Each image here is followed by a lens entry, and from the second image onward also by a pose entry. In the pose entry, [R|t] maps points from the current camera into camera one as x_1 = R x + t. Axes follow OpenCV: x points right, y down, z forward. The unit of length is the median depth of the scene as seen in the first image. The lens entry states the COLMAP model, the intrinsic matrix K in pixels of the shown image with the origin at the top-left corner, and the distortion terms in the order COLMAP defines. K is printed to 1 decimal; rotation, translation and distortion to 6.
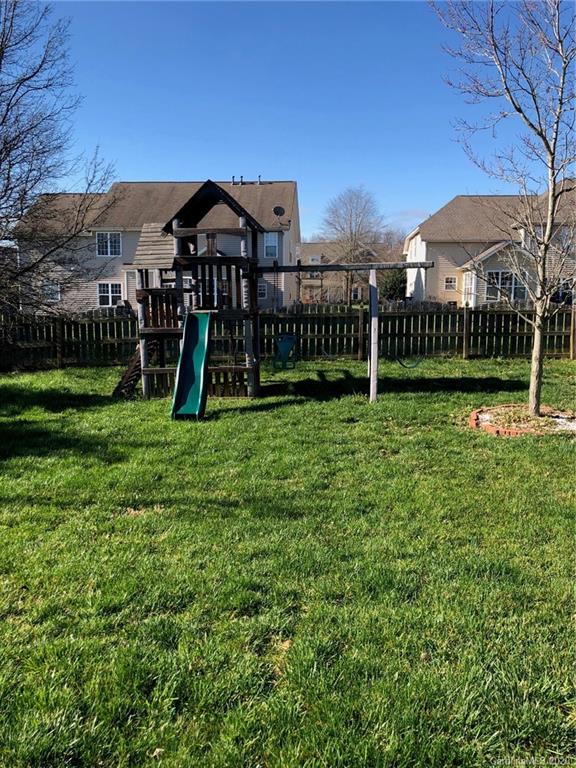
lens RADIAL K [[633.0, 0, 285.6], [0, 633.0, 378.2], [0, 0, 1]] dist [0.019026, -0.010583]
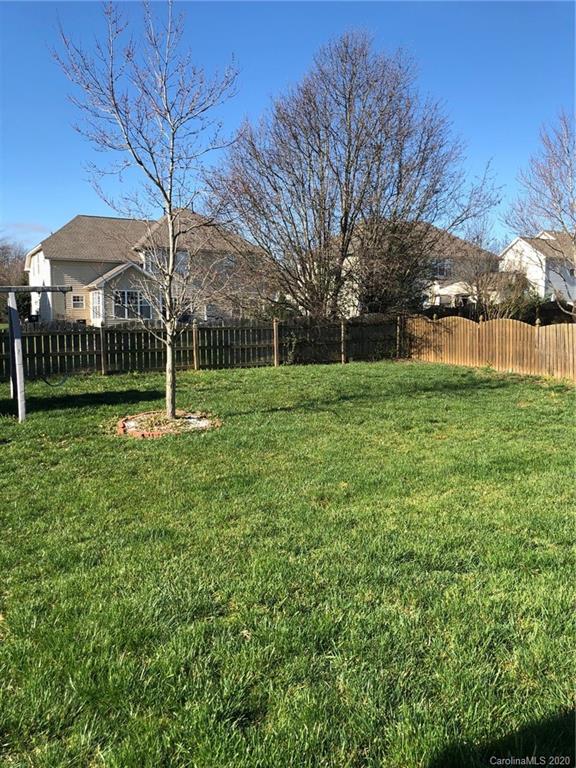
lens RADIAL K [[633.0, 0, 285.6], [0, 633.0, 378.2], [0, 0, 1]] dist [0.019026, -0.010583]
pose [[0.842151, -0.060656, 0.535820, -0.056526], [0.074977, 0.997173, -0.004959, 0.005288], [-0.534004, 0.044351, 0.844318, -0.113424]]
